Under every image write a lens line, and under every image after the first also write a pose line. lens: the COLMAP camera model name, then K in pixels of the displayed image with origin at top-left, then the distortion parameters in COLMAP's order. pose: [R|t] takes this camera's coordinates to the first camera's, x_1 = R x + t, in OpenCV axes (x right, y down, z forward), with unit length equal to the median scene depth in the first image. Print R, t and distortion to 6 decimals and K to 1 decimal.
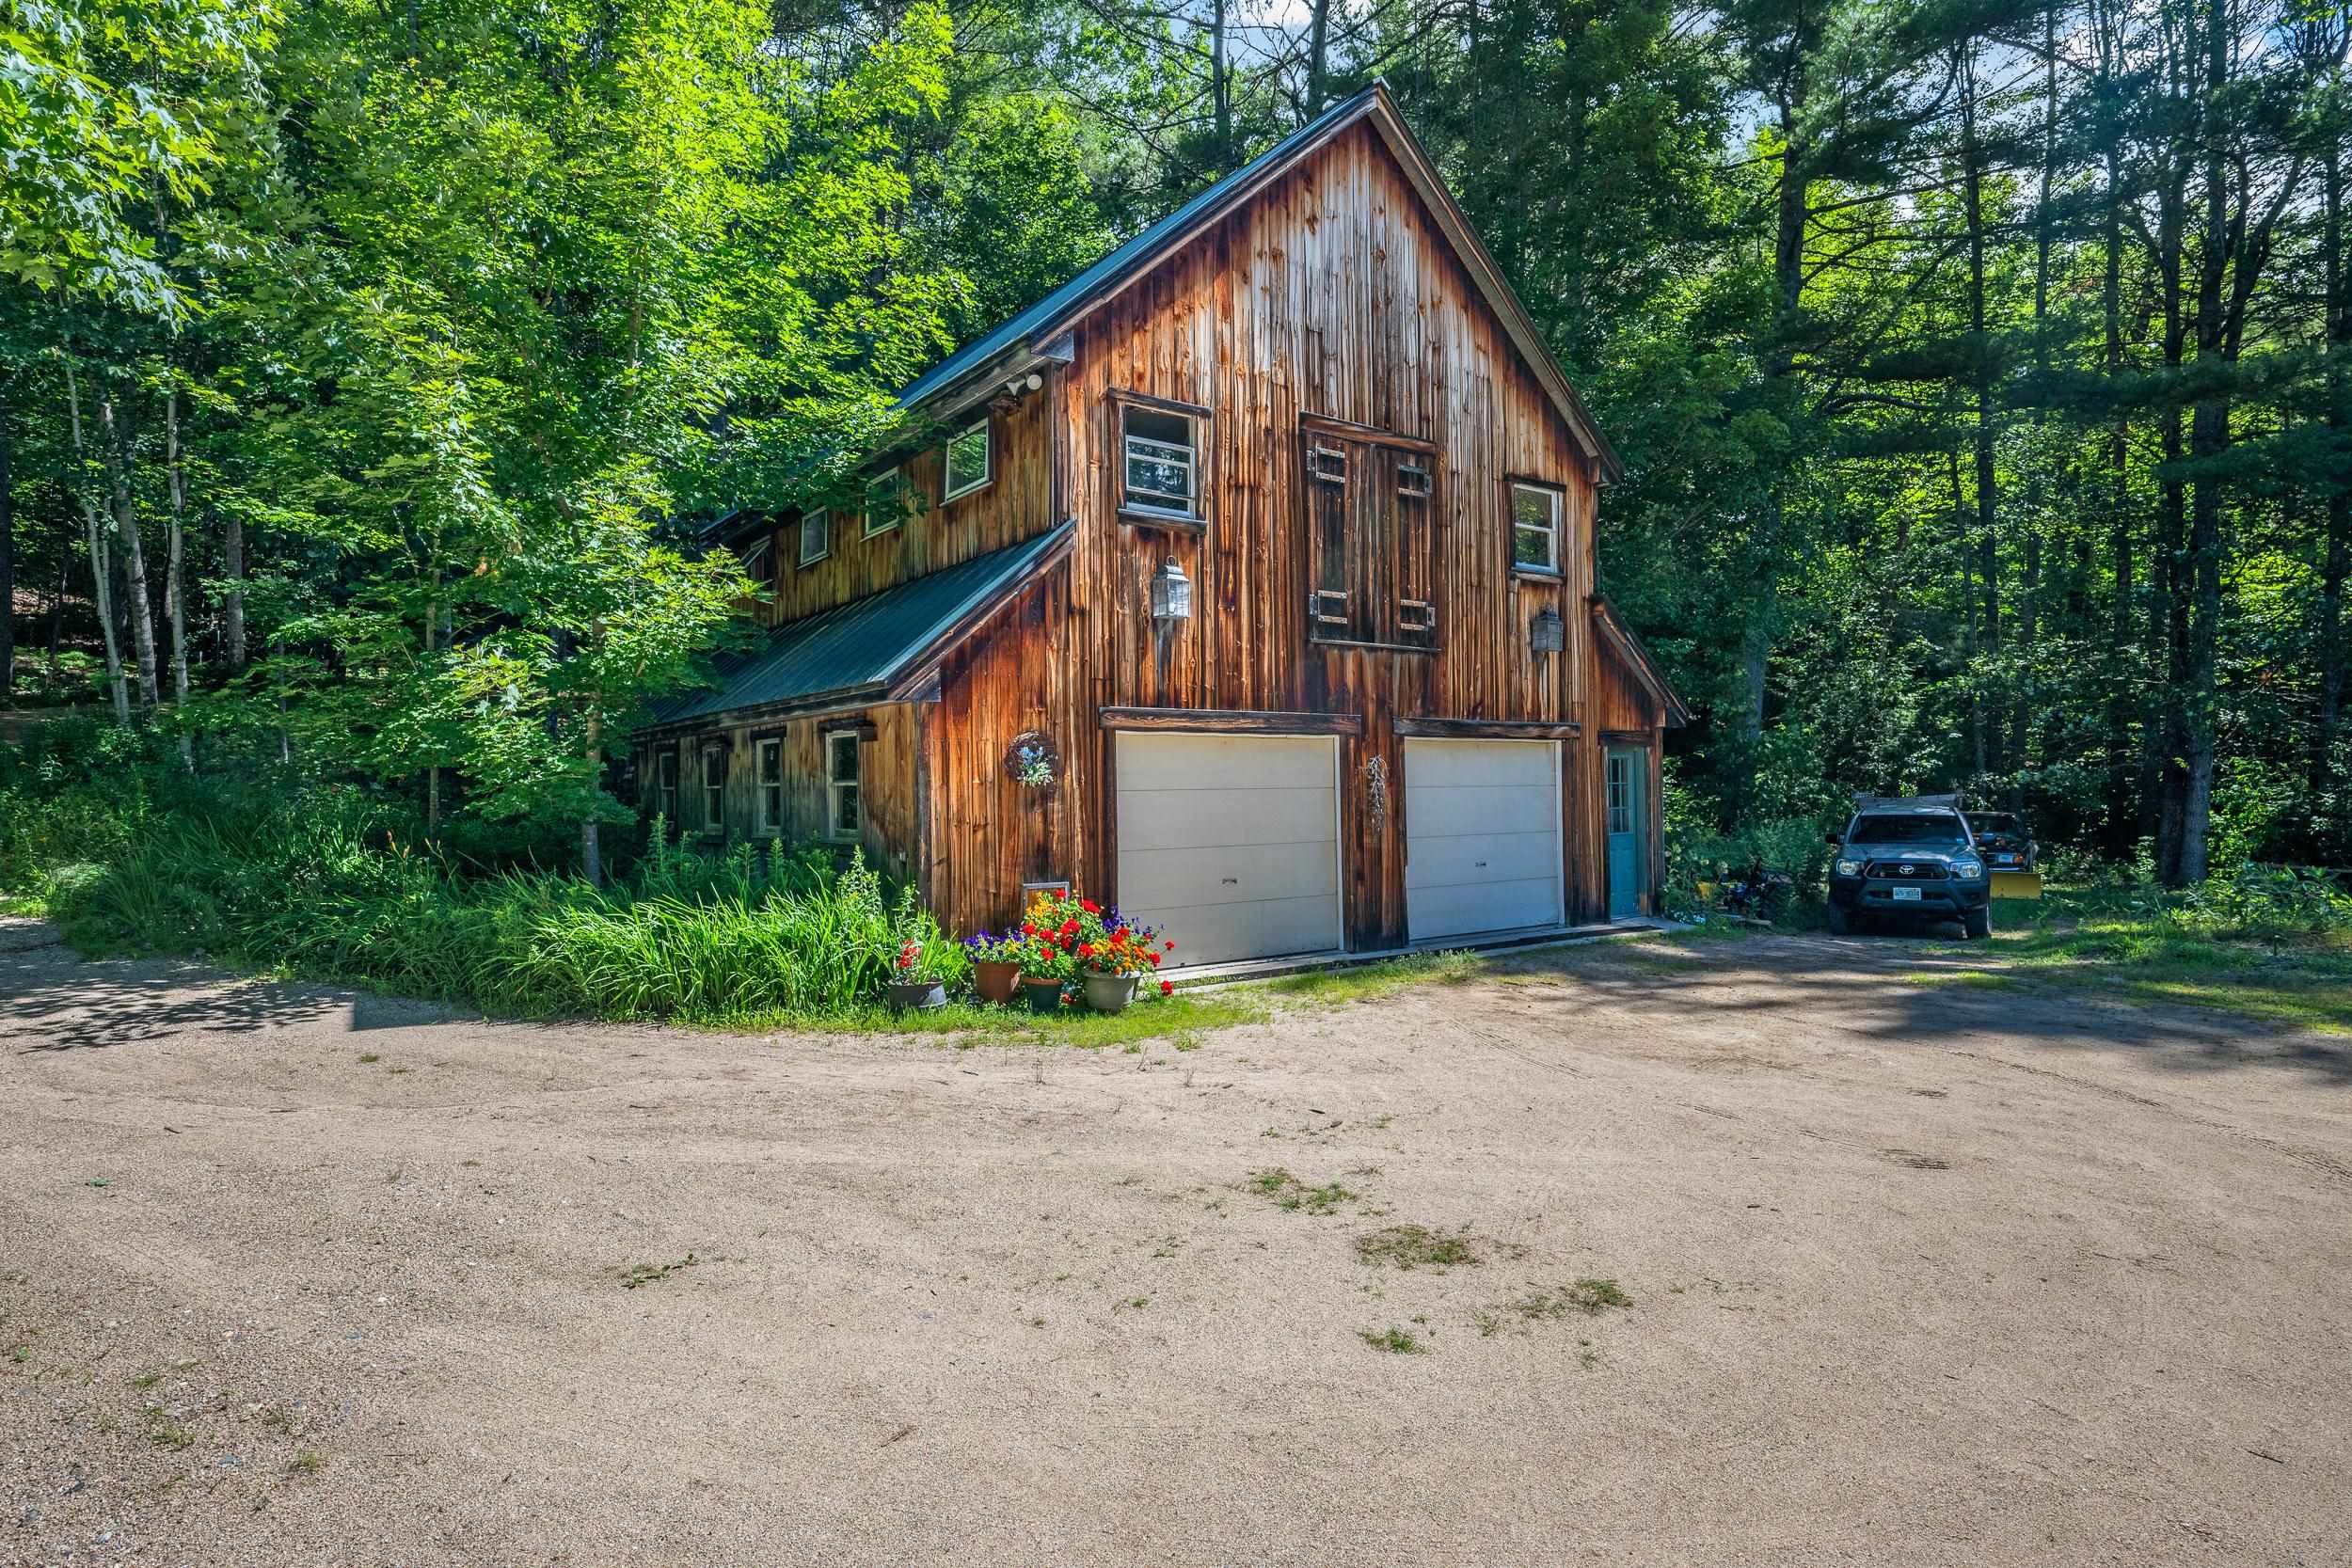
lens RADIAL K [[1223.2, 0, 1173.8], [0, 1223.2, 790.3], [0, 0, 1]] dist [-0.002346, -0.000090]
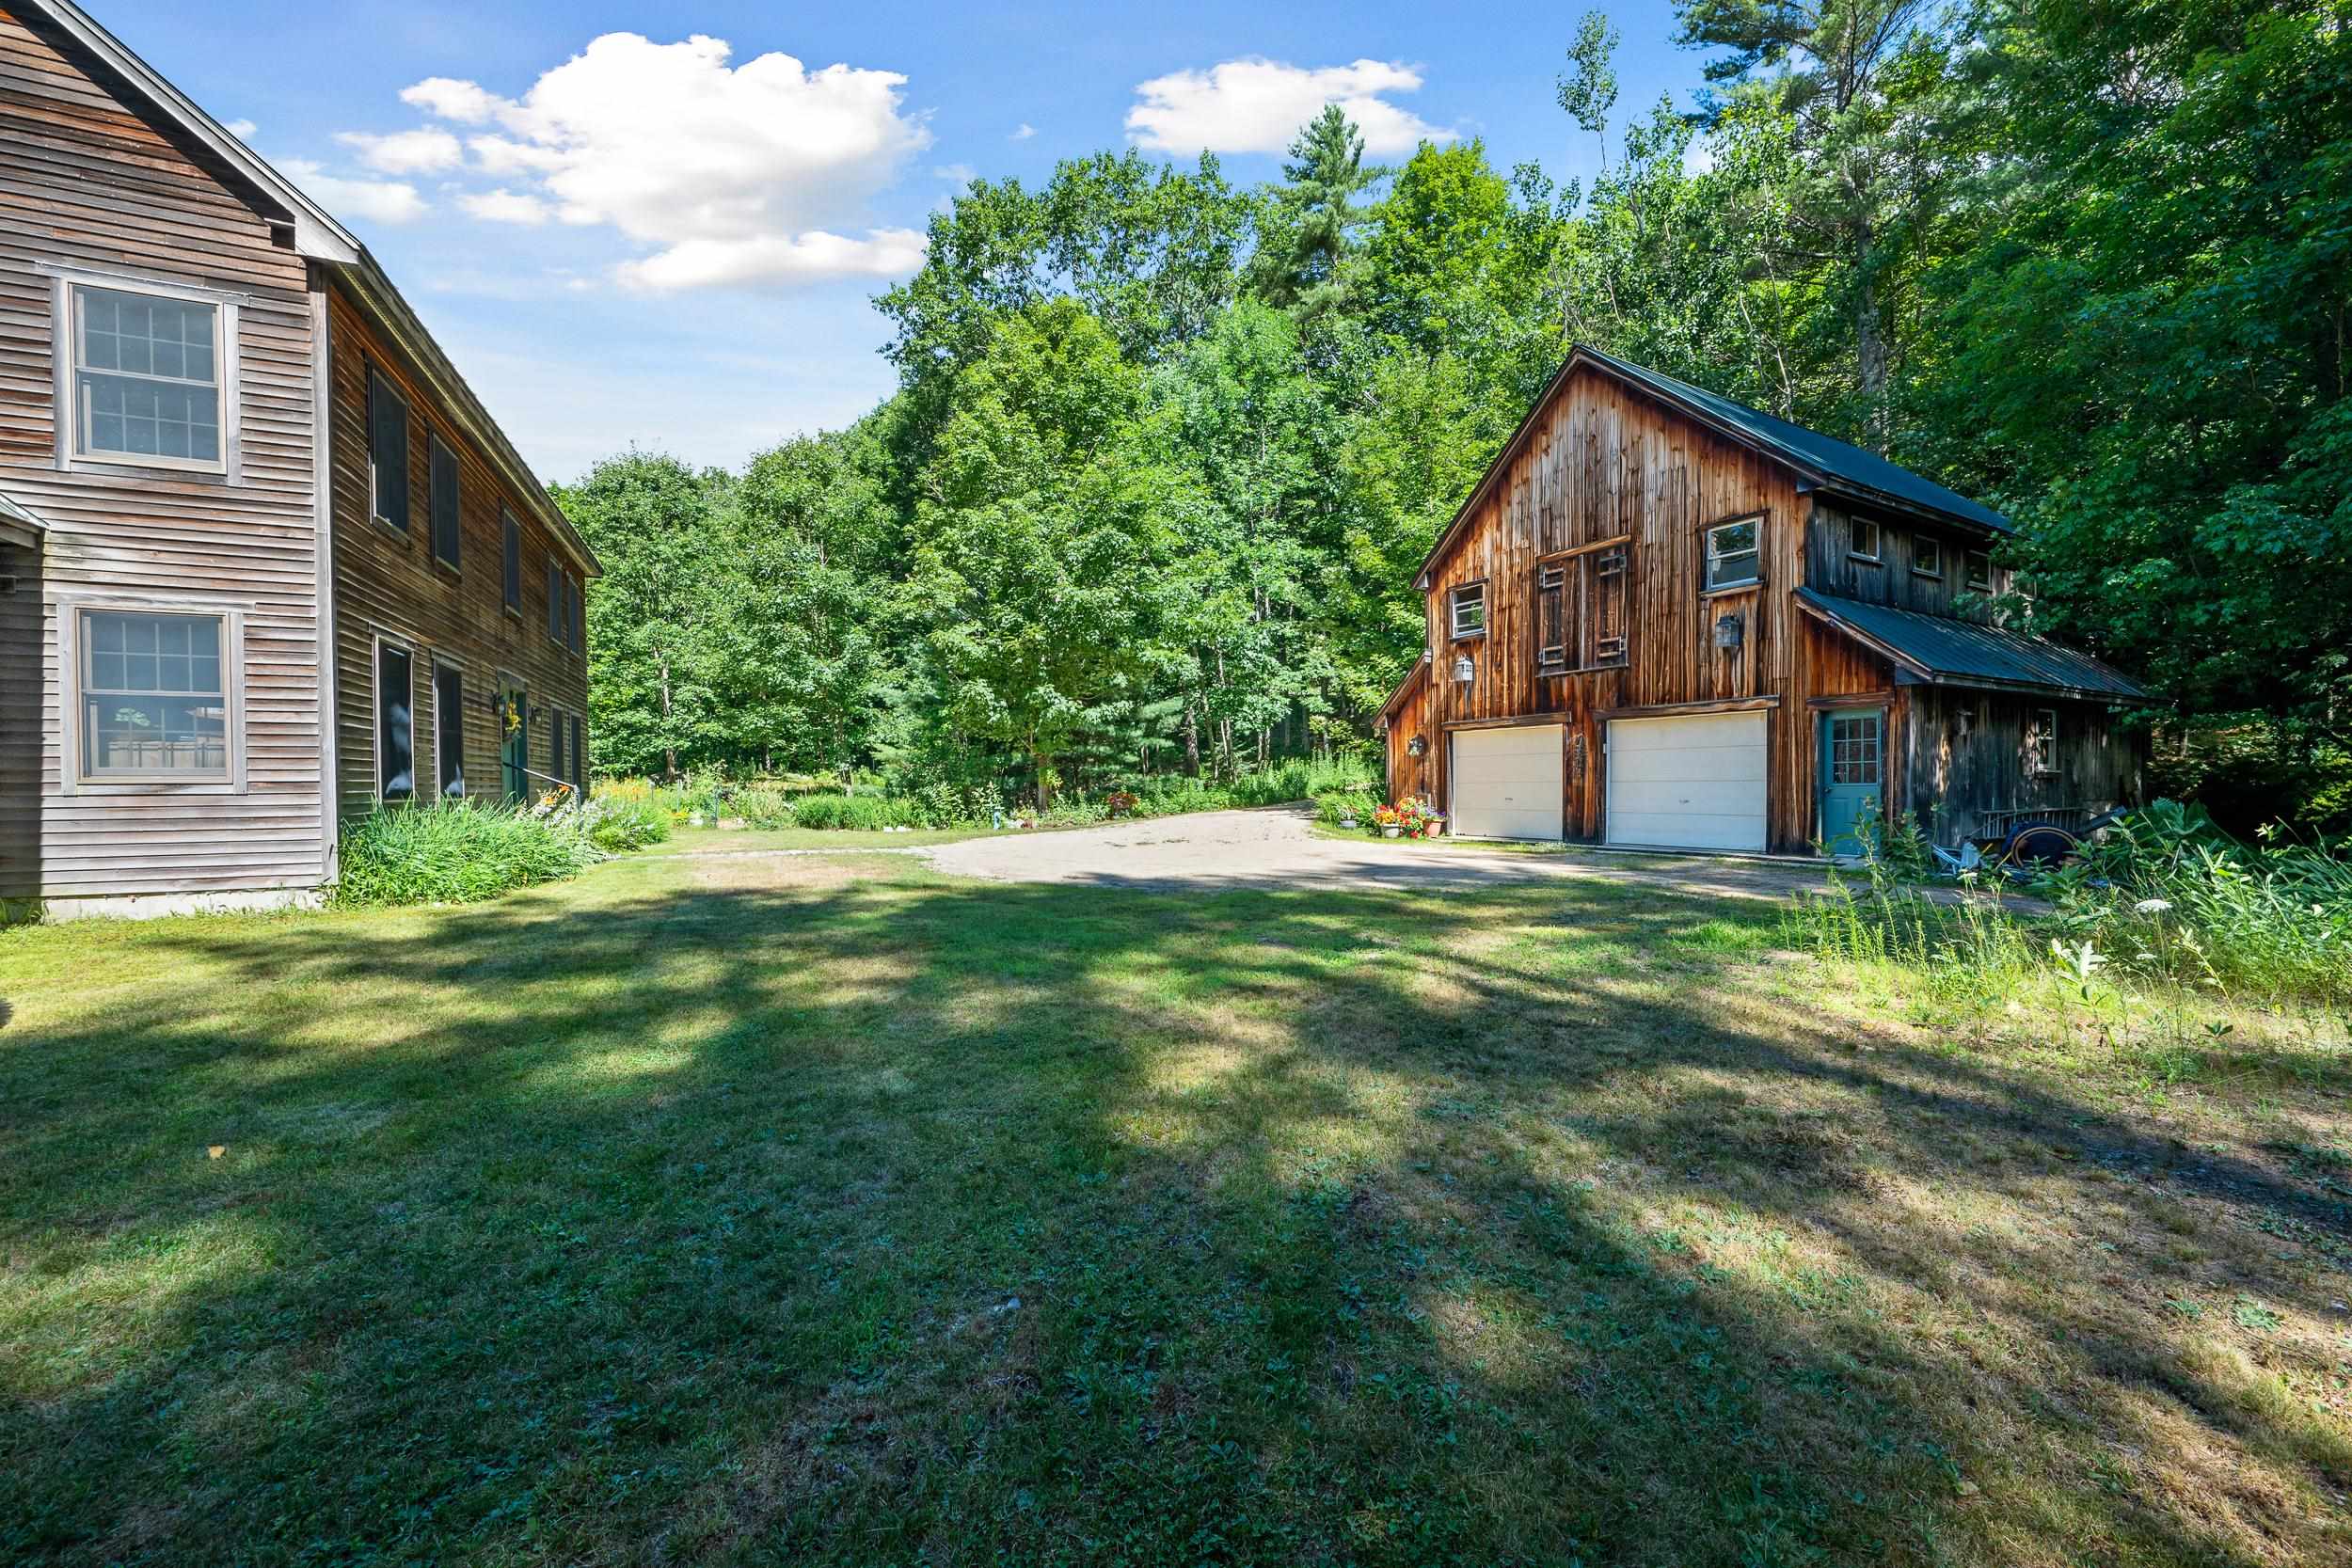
lens RADIAL K [[955.1, 0, 1180.2], [0, 955.1, 796.6], [0, 0, 1]] dist [0.002632, 0.000052]
pose [[0.965466, 0.012570, -0.260227, -0.040289], [0.001154, 0.998619, 0.052518, -0.012937], [0.260527, -0.051005, 0.964118, -0.581889]]
